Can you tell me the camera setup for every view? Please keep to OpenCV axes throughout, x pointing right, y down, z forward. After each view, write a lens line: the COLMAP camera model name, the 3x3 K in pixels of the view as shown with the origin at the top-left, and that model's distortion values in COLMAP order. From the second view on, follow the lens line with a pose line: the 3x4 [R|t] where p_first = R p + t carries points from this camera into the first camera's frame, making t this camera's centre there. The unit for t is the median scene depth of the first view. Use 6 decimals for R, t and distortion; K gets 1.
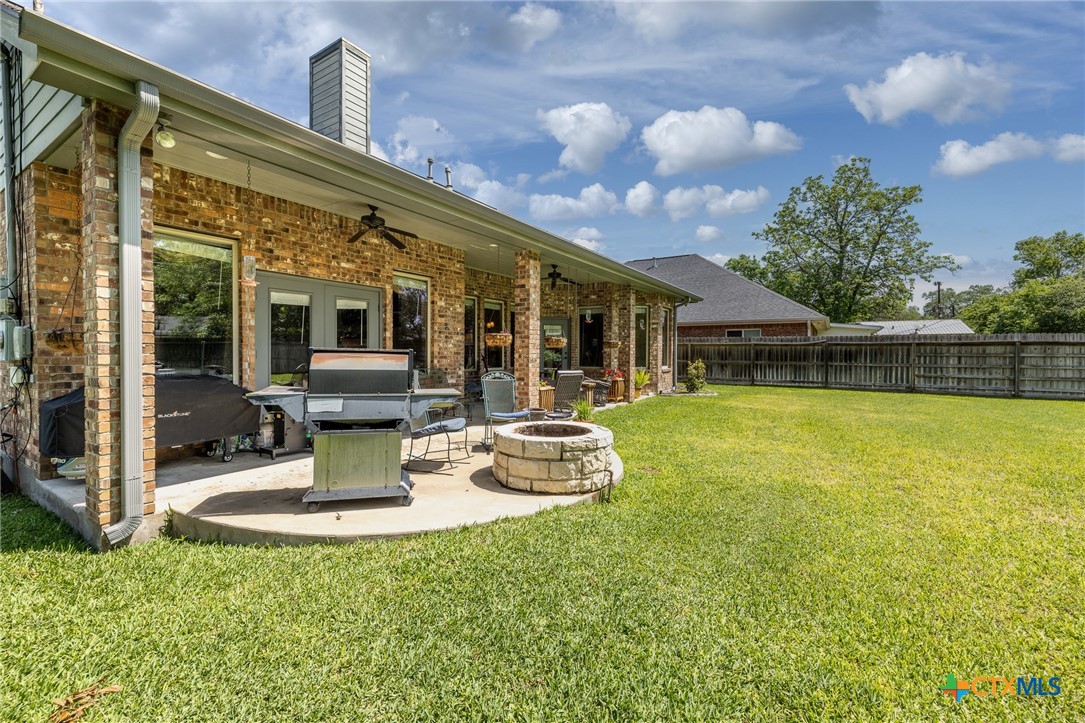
lens RADIAL K [[452.0, 0, 542.5], [0, 452.0, 361.5], [0, 0, 1]] dist [-0.001935, -0.000299]
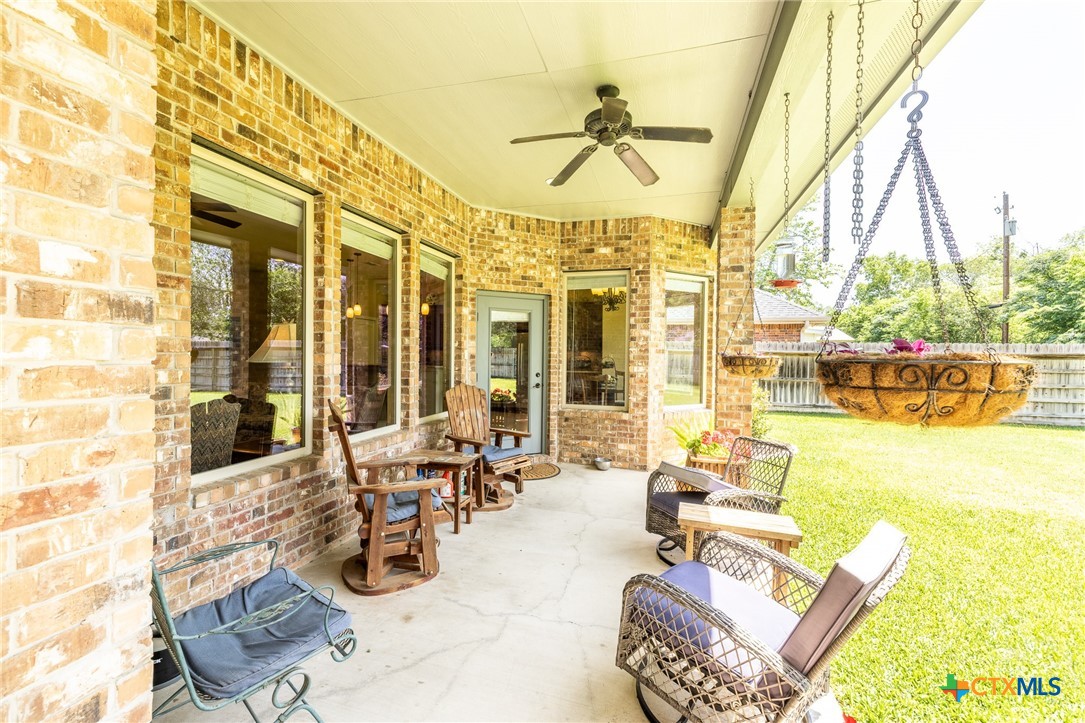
lens RADIAL K [[452.0, 0, 542.5], [0, 452.0, 361.5], [0, 0, 1]] dist [-0.001935, -0.000299]
pose [[0.957914, 0.001225, 0.287052, -0.068831], [-0.001124, 0.999999, -0.000515, -0.029785], [-0.287053, 0.000171, 0.957915, 0.538708]]
